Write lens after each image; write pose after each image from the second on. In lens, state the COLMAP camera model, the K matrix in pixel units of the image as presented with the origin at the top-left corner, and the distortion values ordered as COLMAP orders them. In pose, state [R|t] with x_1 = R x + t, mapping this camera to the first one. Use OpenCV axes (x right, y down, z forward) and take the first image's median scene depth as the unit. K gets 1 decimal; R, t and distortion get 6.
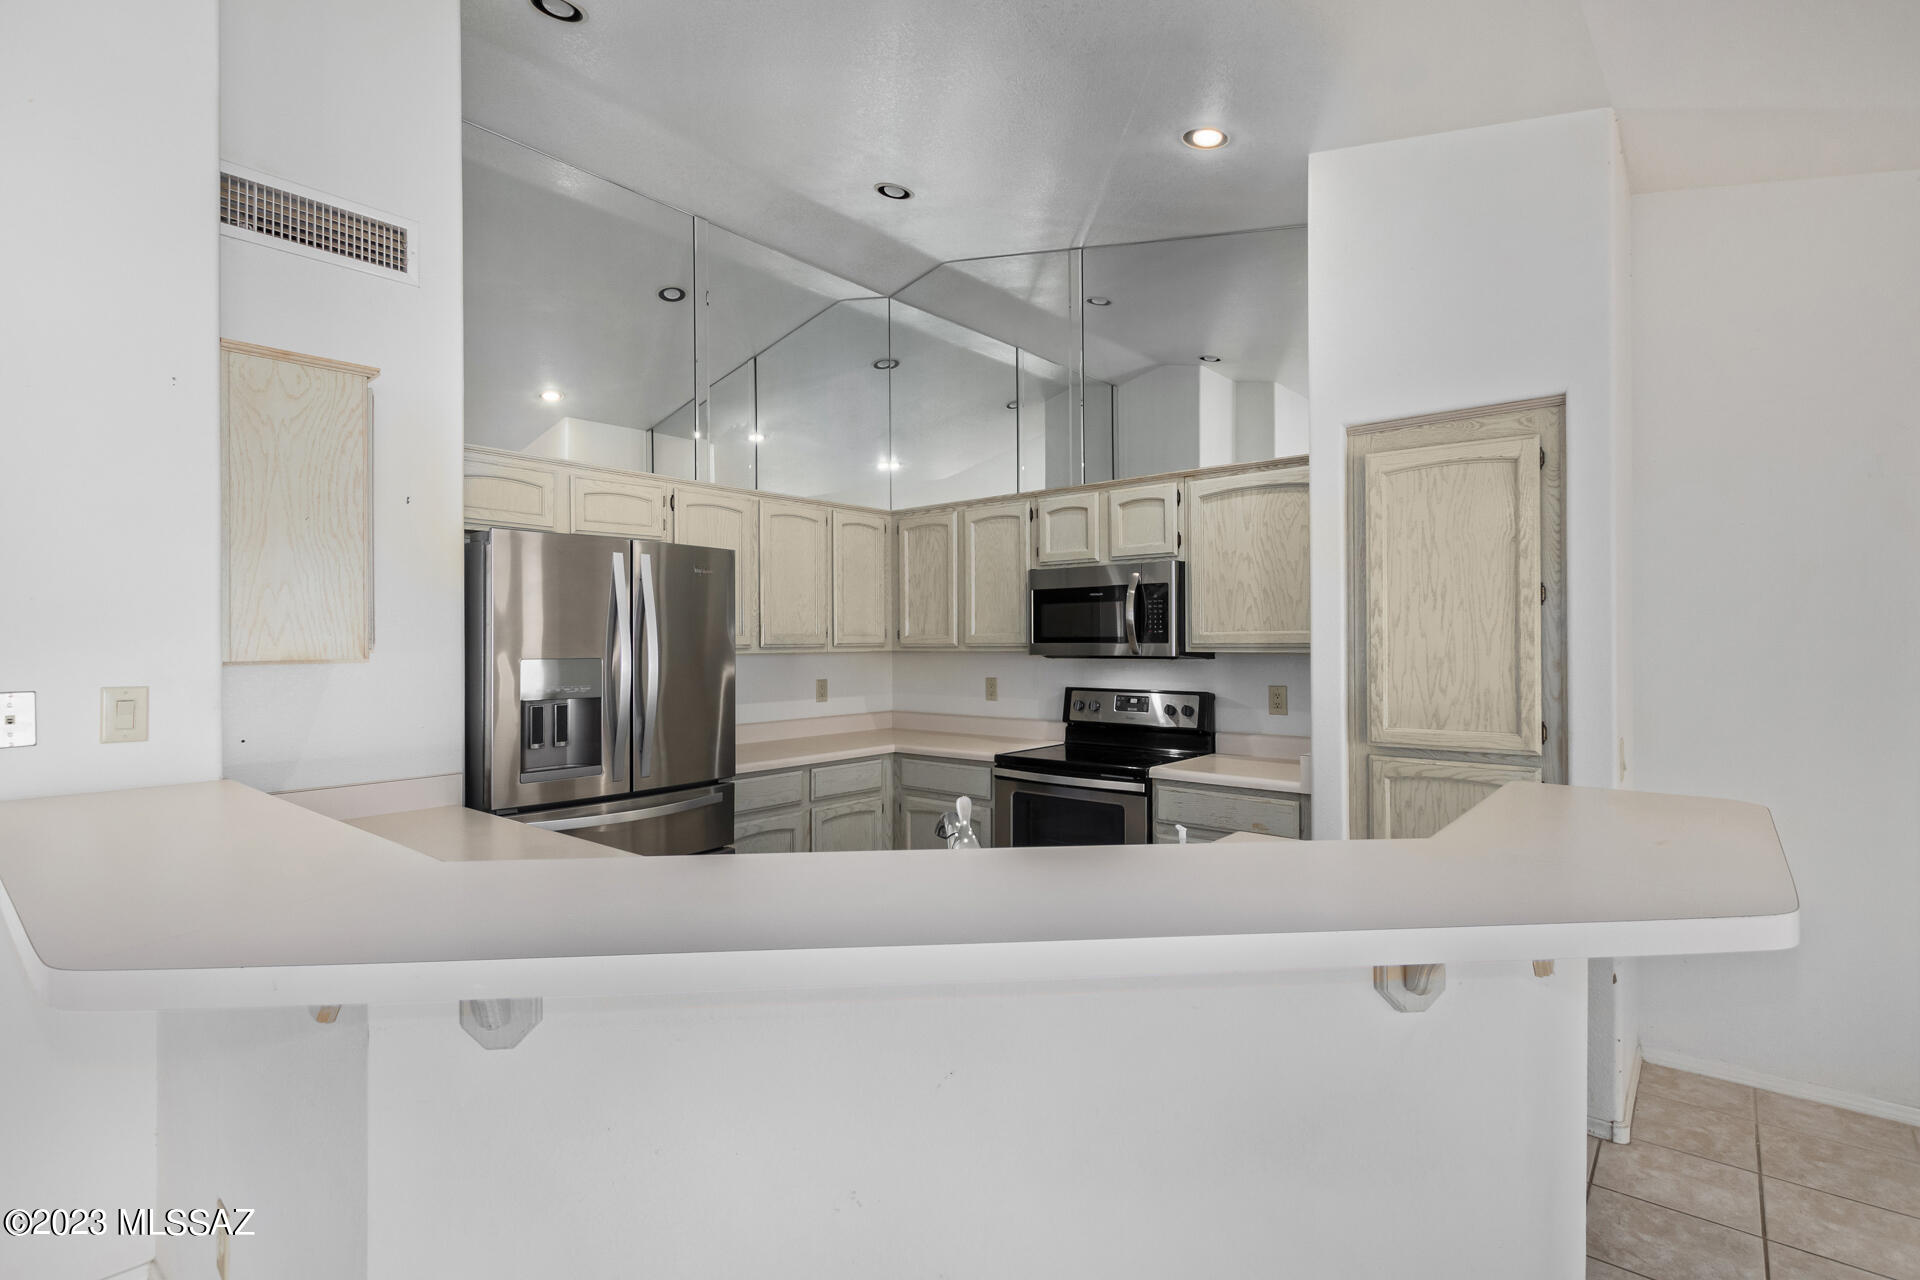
lens RADIAL K [[903.2, 0, 958.2], [0, 903.2, 639.8], [0, 0, 1]] dist [0.004289, -0.000834]
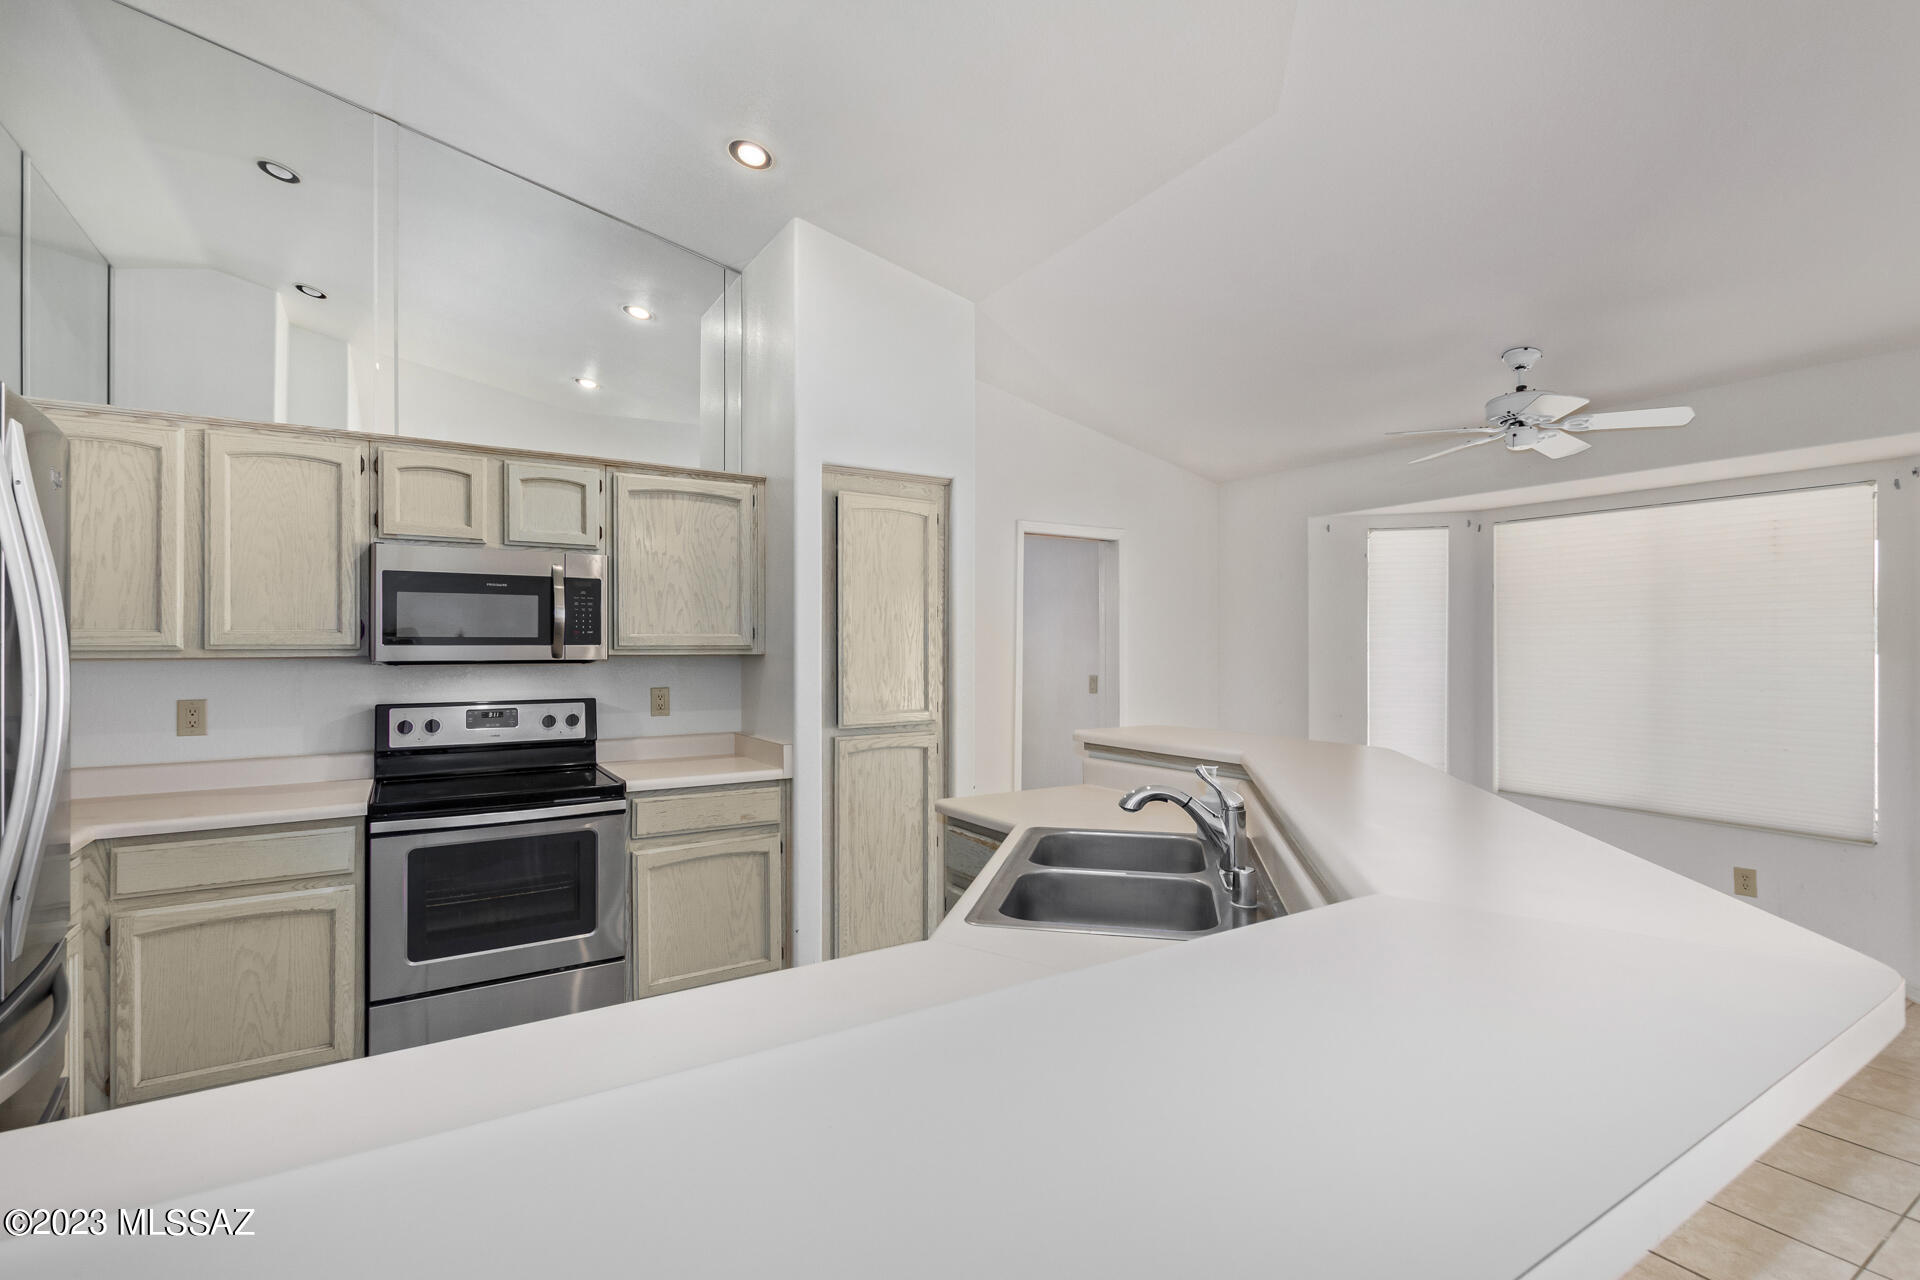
lens RADIAL K [[903.2, 0, 950.2], [0, 903.2, 632.6], [0, 0, 1]] dist [0.004289, -0.000834]
pose [[0.293538, 0.021970, 0.955695, -0.529419], [-0.001343, 0.999744, -0.022570, 0.011334], [-0.955946, 0.005341, 0.293492, 0.393520]]
